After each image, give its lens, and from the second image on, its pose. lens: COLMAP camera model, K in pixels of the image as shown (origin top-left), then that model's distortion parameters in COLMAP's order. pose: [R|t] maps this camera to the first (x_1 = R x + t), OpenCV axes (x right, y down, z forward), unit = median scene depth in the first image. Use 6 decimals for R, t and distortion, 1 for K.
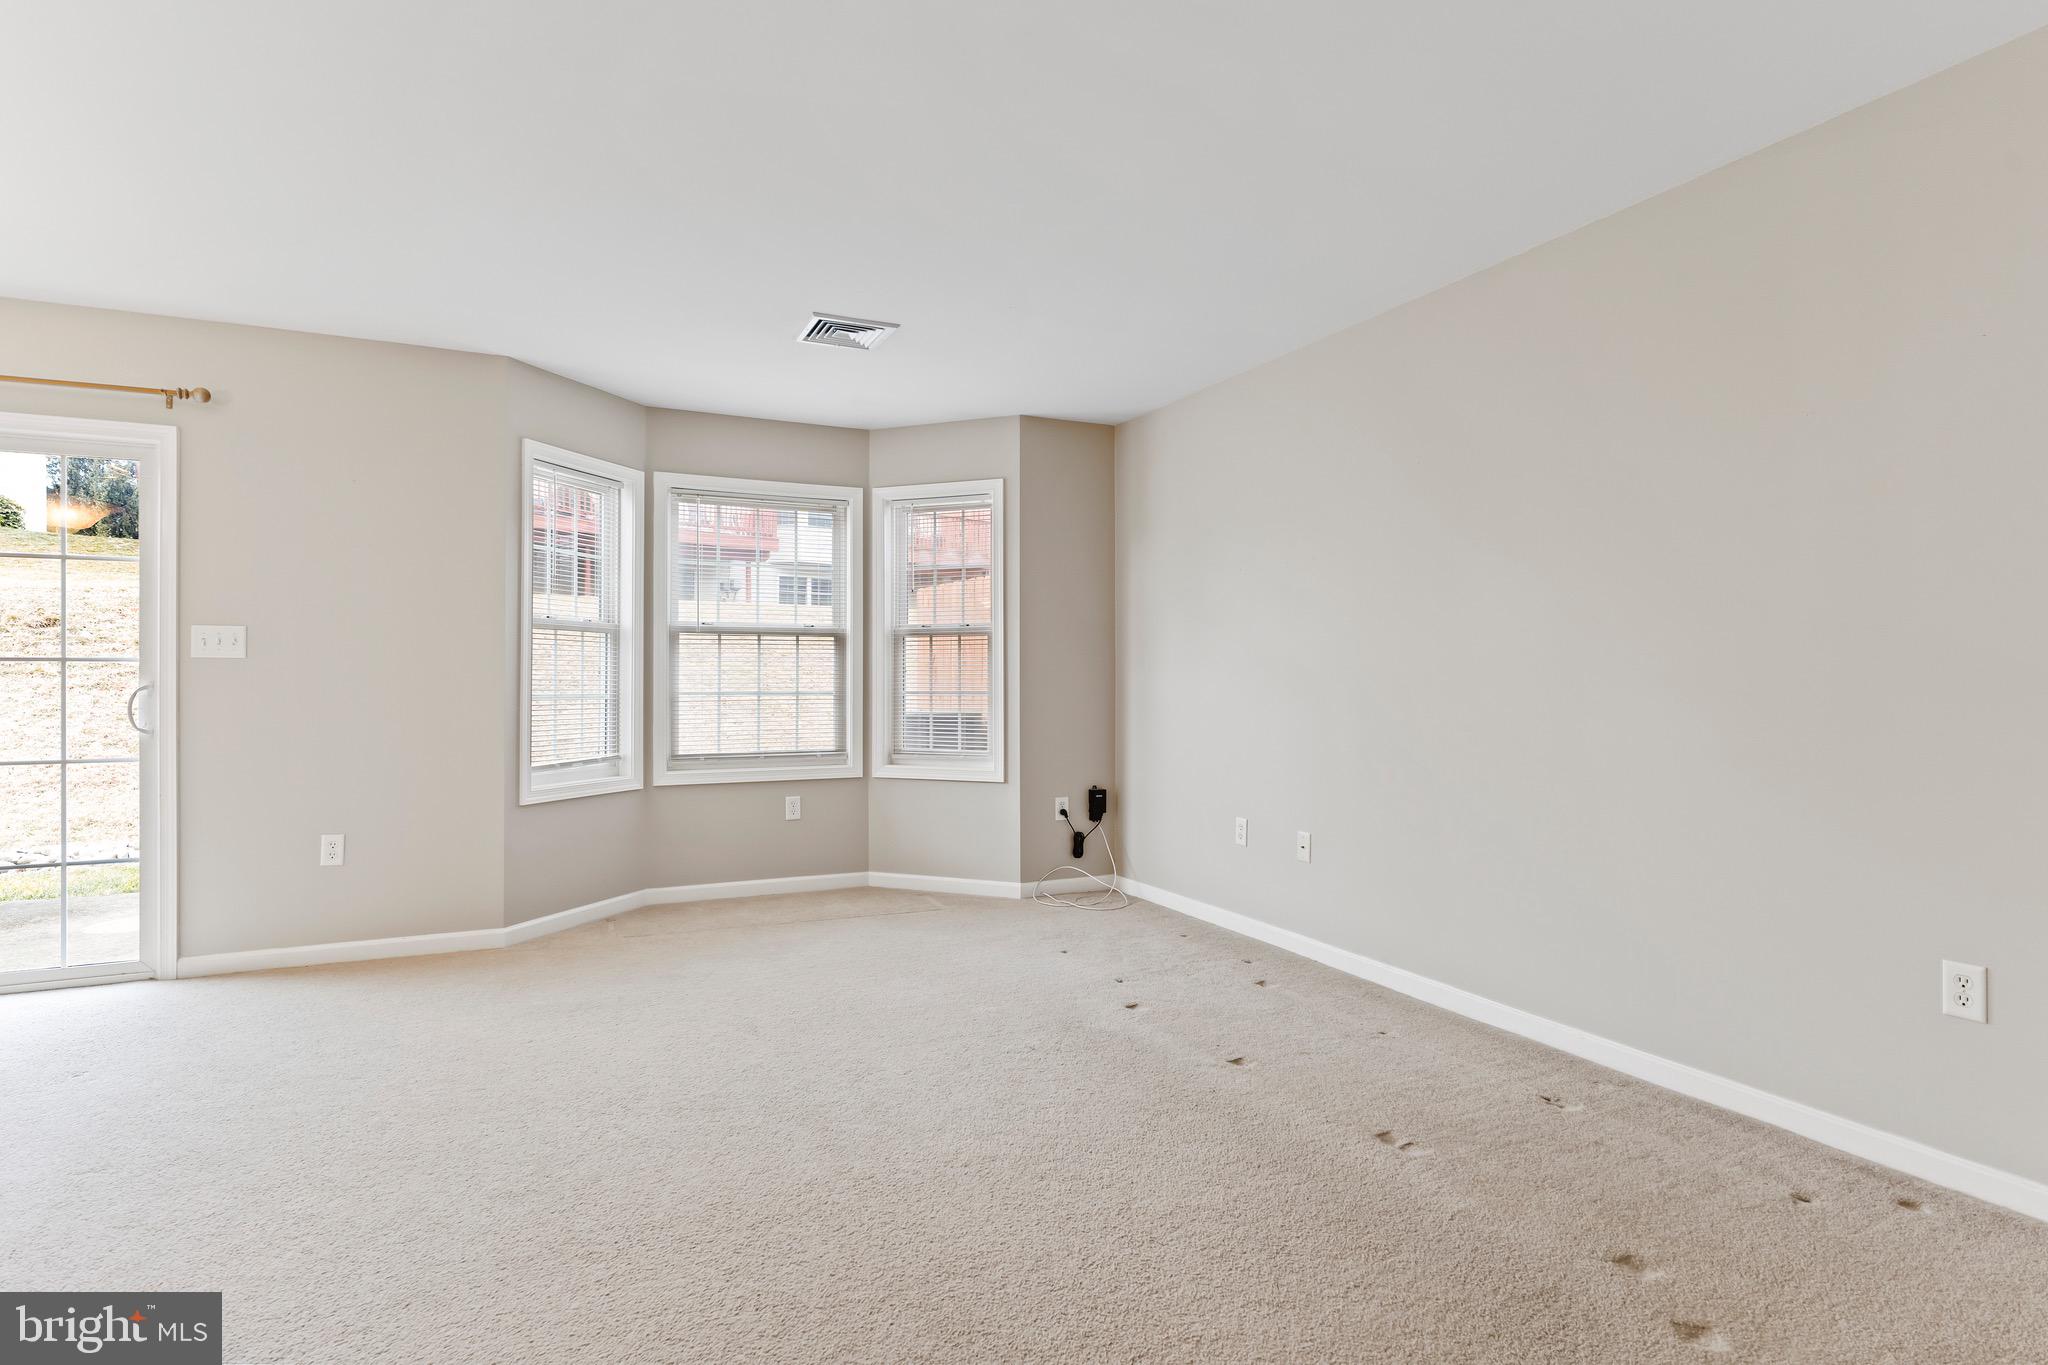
lens RADIAL K [[1046.4, 0, 1009.1], [0, 1046.4, 676.0], [0, 0, 1]] dist [0.002024, 0.001020]
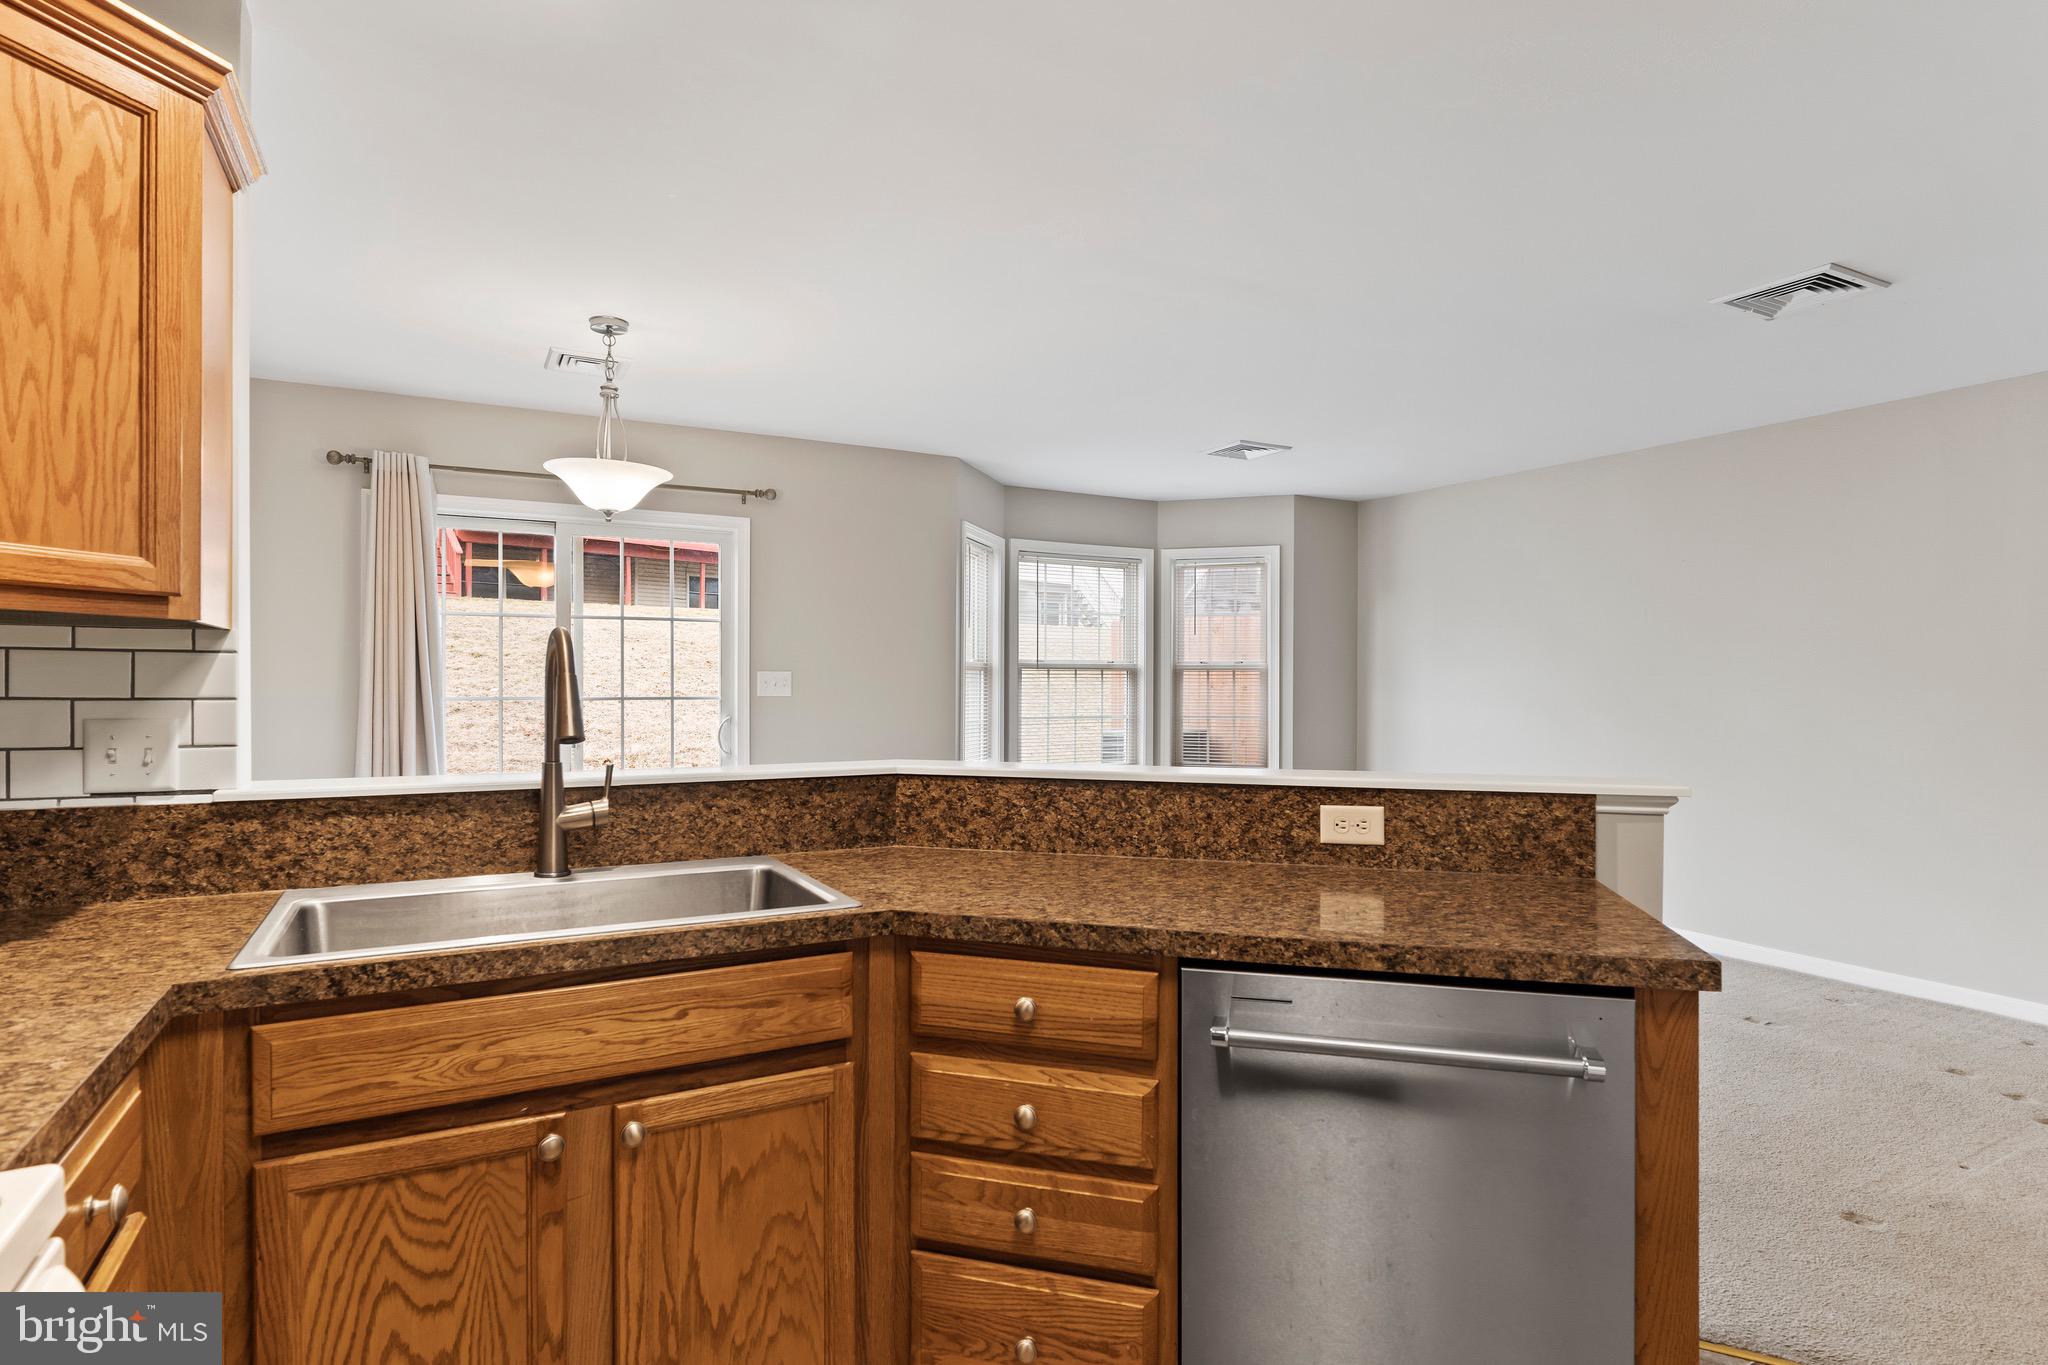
lens RADIAL K [[1061.7, 0, 1011.5], [0, 1061.7, 683.1], [0, 0, 1]] dist [-0.001281, 0.000415]
pose [[0.998024, 0.003996, 0.062713, -0.404095], [-0.004361, 0.999974, 0.005691, -0.031493], [-0.062689, -0.005954, 0.998015, -0.241913]]
